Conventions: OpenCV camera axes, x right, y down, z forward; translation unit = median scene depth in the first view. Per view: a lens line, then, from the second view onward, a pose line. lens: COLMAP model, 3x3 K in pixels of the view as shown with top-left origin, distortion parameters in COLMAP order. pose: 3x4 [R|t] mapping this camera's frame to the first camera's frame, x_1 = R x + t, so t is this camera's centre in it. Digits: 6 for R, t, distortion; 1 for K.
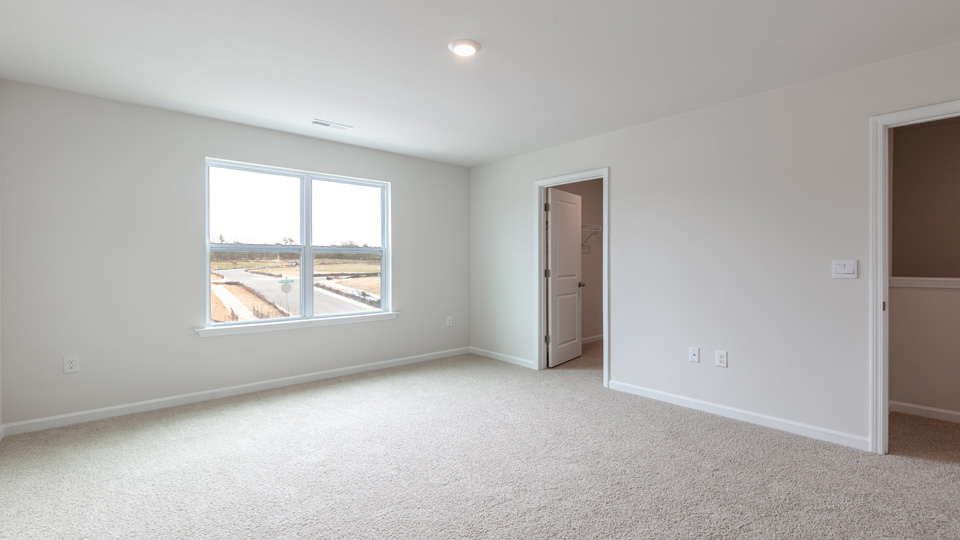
lens RADIAL K [[434.7, 0, 477.4], [0, 434.7, 258.4], [0, 0, 1]] dist [-0.000754, -0.000172]
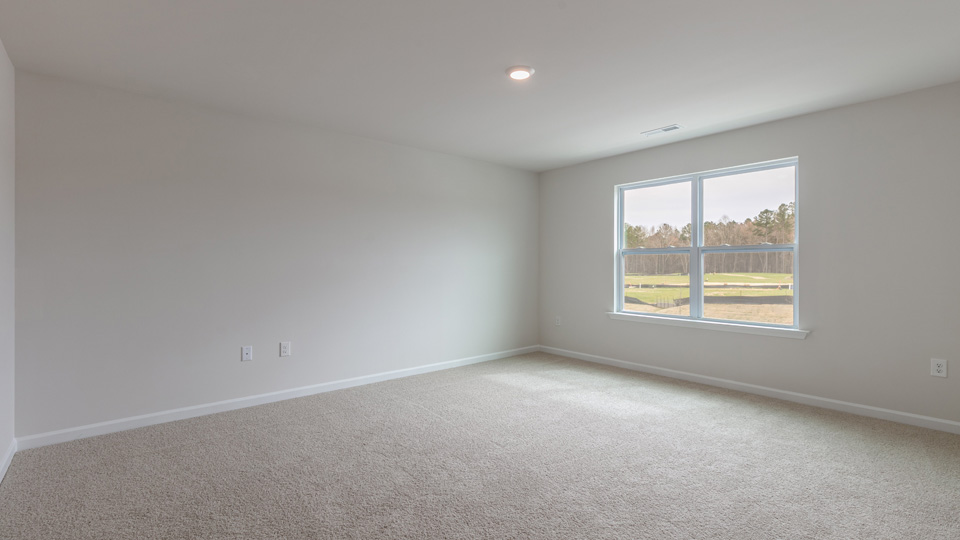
lens RADIAL K [[434.7, 0, 477.4], [0, 434.7, 258.4], [0, 0, 1]] dist [-0.000754, -0.000172]
pose [[-0.001419, -0.006608, -0.999977, 0.615781], [0.017462, 0.999826, -0.006632, -0.004332], [0.999847, -0.017471, -0.001303, 0.496136]]
